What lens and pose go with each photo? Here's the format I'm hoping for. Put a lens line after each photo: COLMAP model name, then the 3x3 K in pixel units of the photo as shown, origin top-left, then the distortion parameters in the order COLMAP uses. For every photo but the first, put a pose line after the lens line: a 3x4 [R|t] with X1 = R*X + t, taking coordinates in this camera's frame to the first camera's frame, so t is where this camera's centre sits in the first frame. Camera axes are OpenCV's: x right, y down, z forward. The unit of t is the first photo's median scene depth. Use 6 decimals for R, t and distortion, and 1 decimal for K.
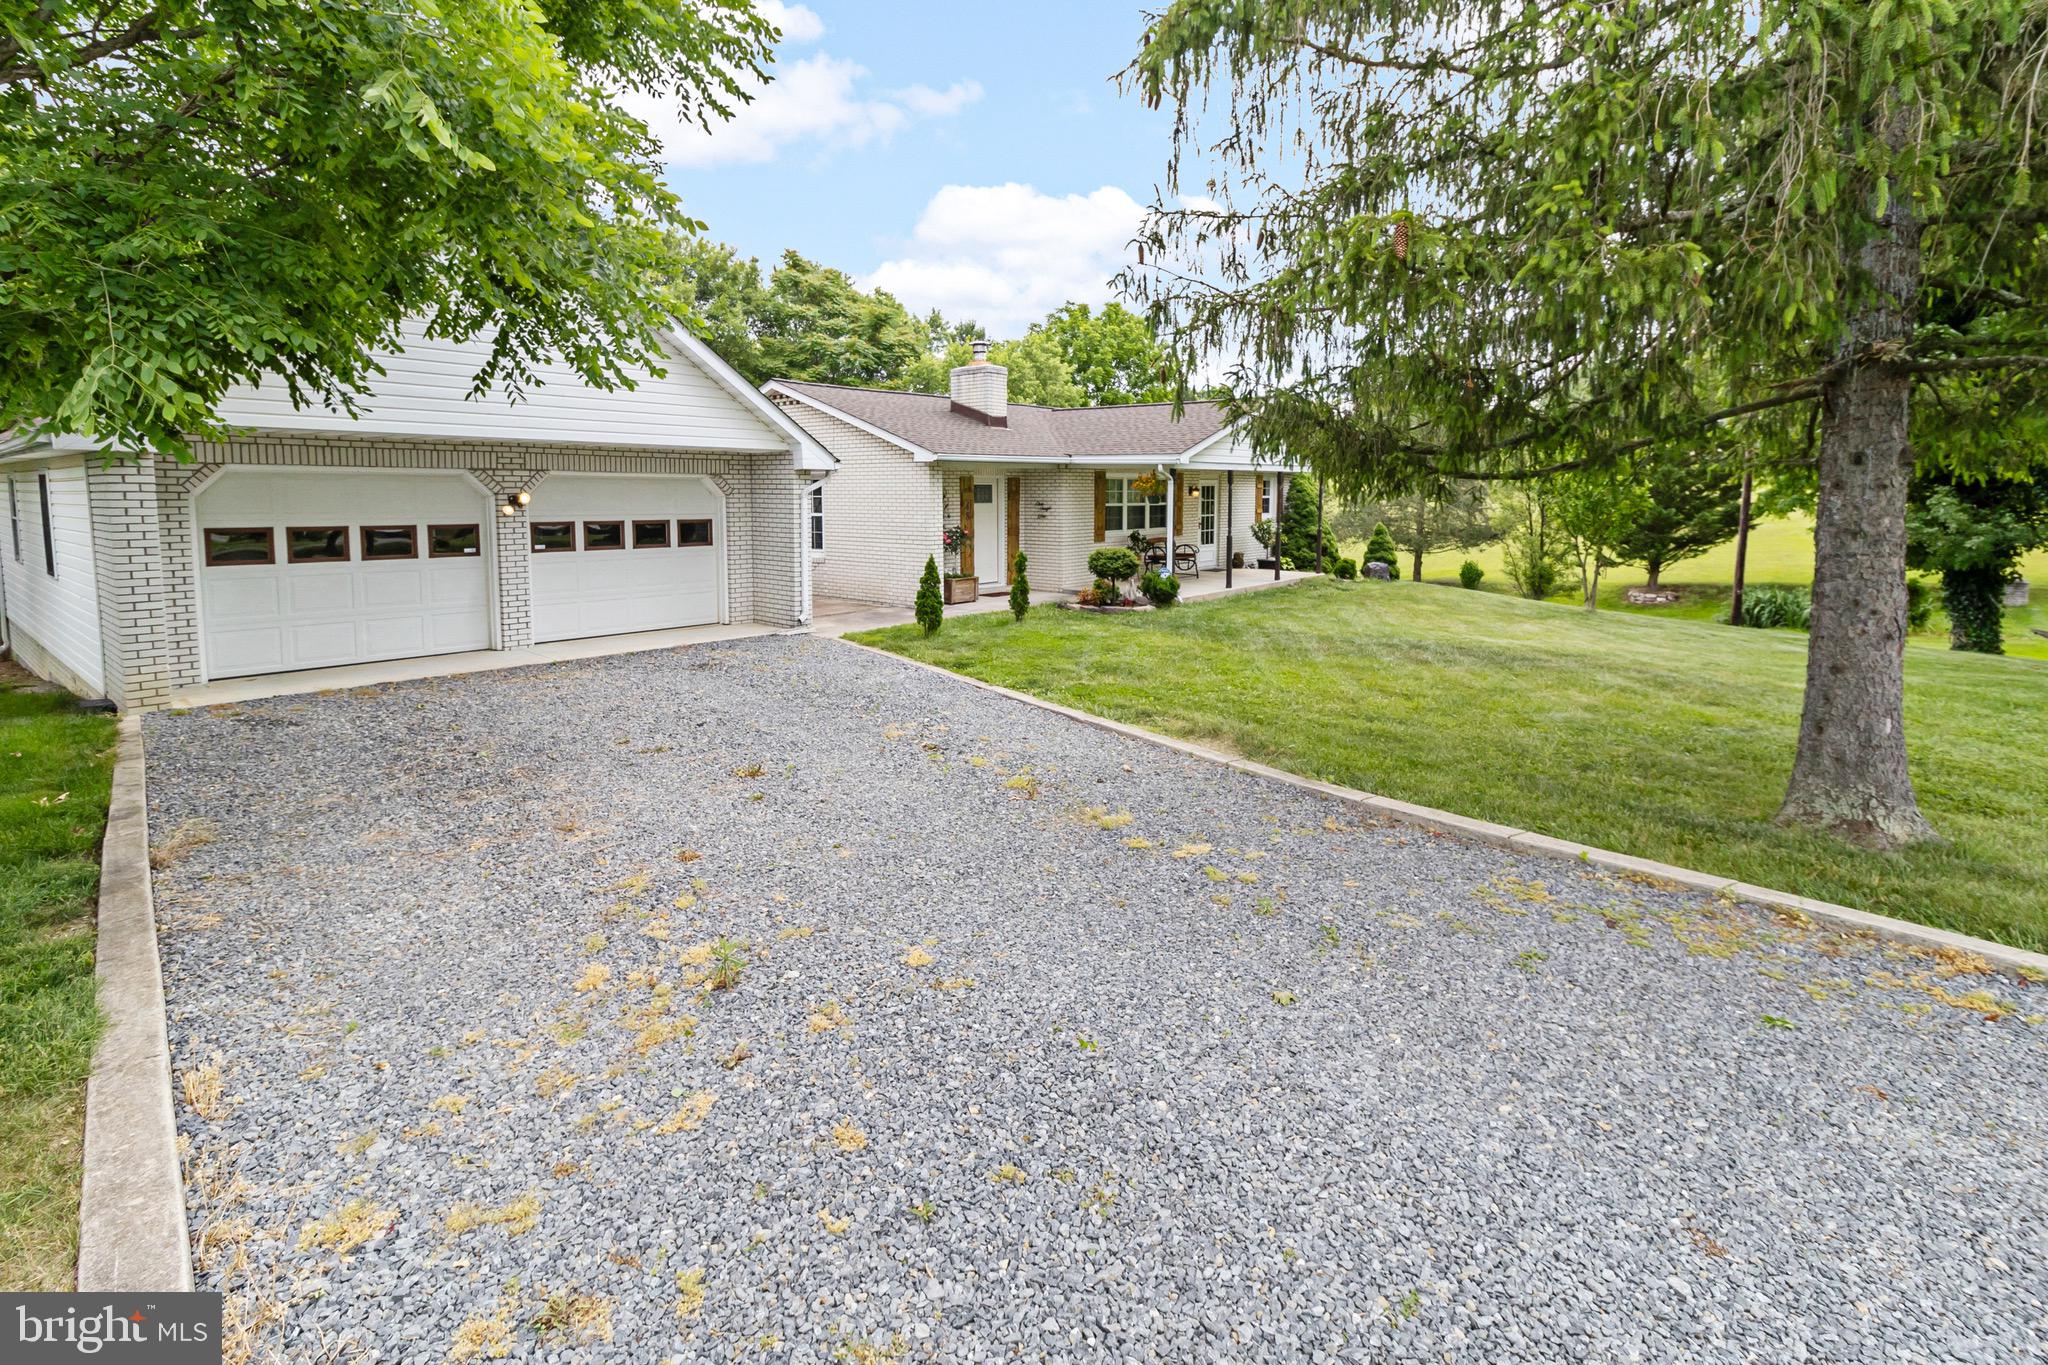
lens RADIAL K [[965.1, 0, 1030.3], [0, 965.1, 670.7], [0, 0, 1]] dist [0.002241, 0.000981]
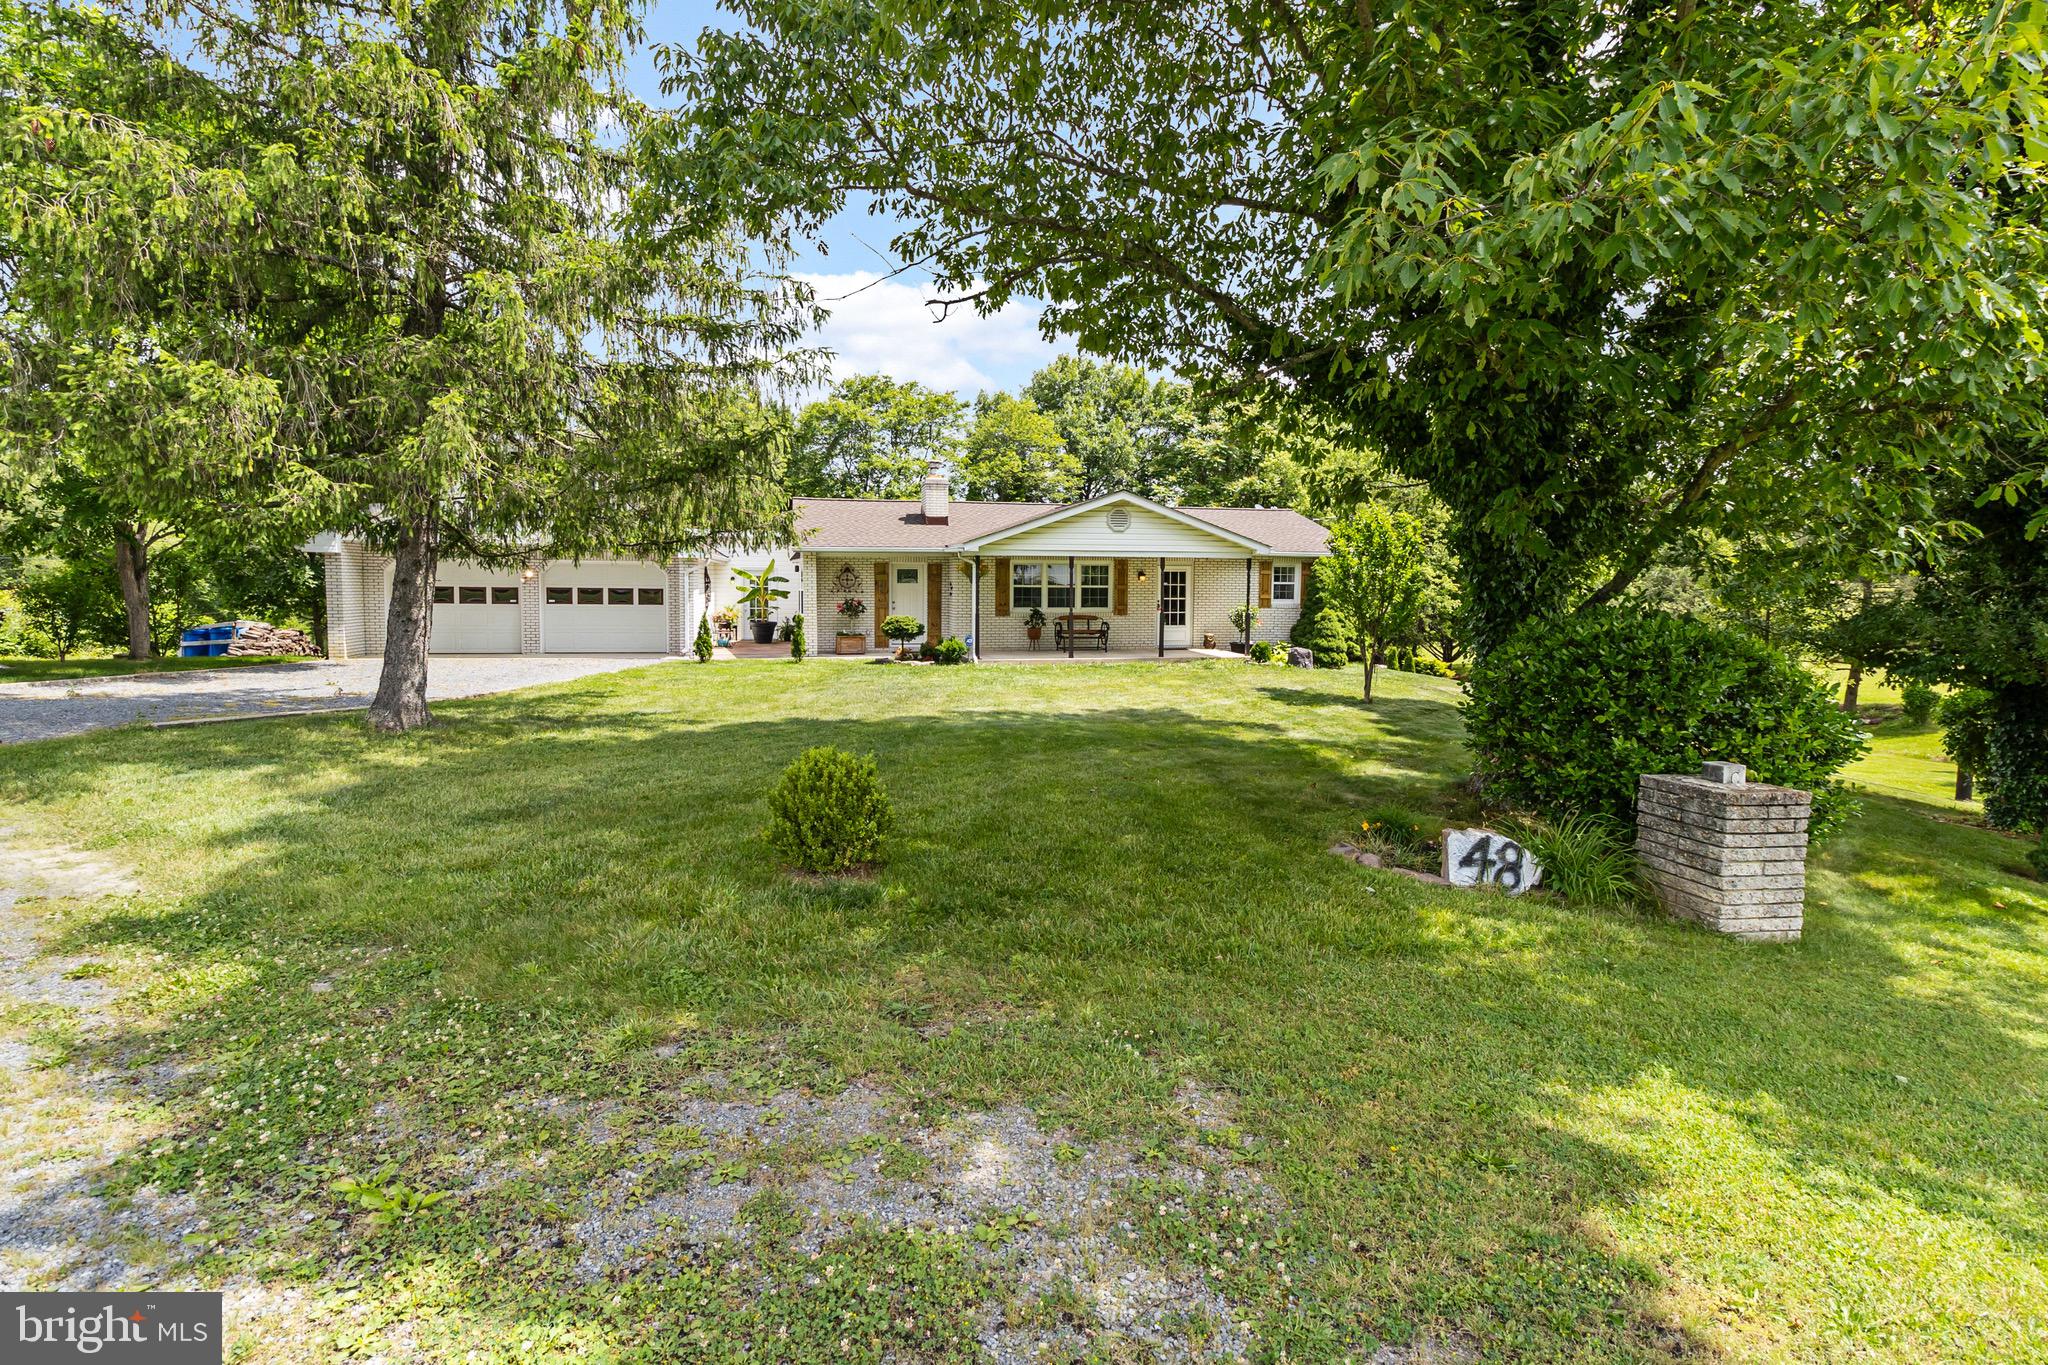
lens RADIAL K [[965.1, 0, 1020.2], [0, 965.1, 670.4], [0, 0, 1]] dist [0.002241, 0.000981]
pose [[0.798576, 0.073757, -0.597358, 0.938076], [-0.120514, 0.991960, -0.038629, -0.023576], [0.589706, 0.102838, 0.801044, 0.046901]]
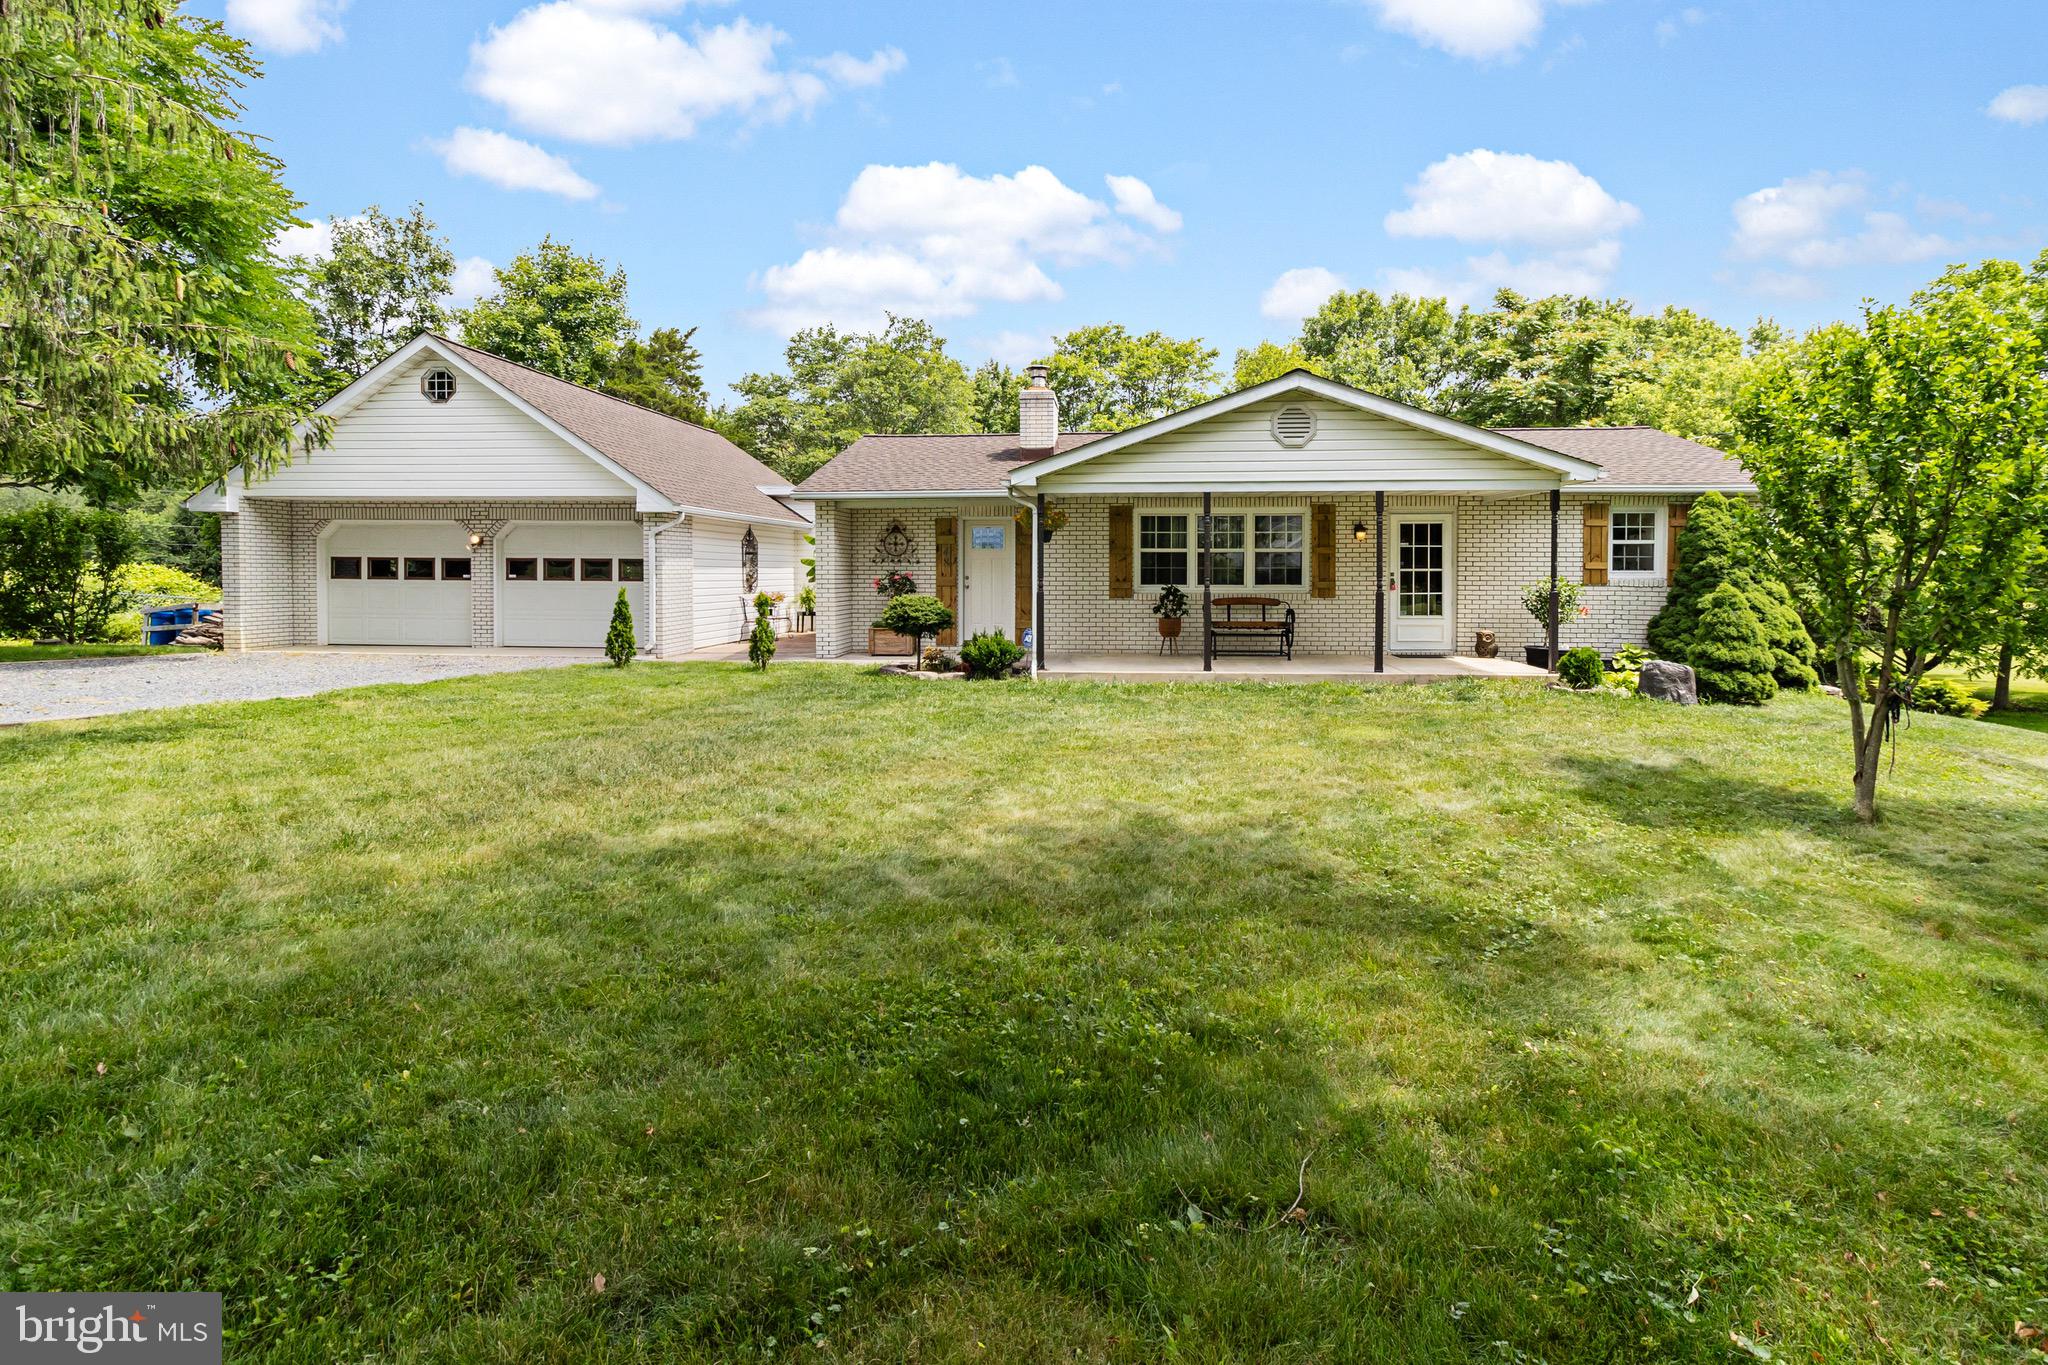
lens RADIAL K [[965.1, 0, 1044.2], [0, 965.1, 593.1], [0, 0, 1]] dist [0.002241, 0.000981]
pose [[0.588176, 0.032829, -0.808066, 0.742719], [-0.147529, 0.986766, -0.067295, -0.087727], [0.795163, 0.158794, 0.585235, 0.573055]]
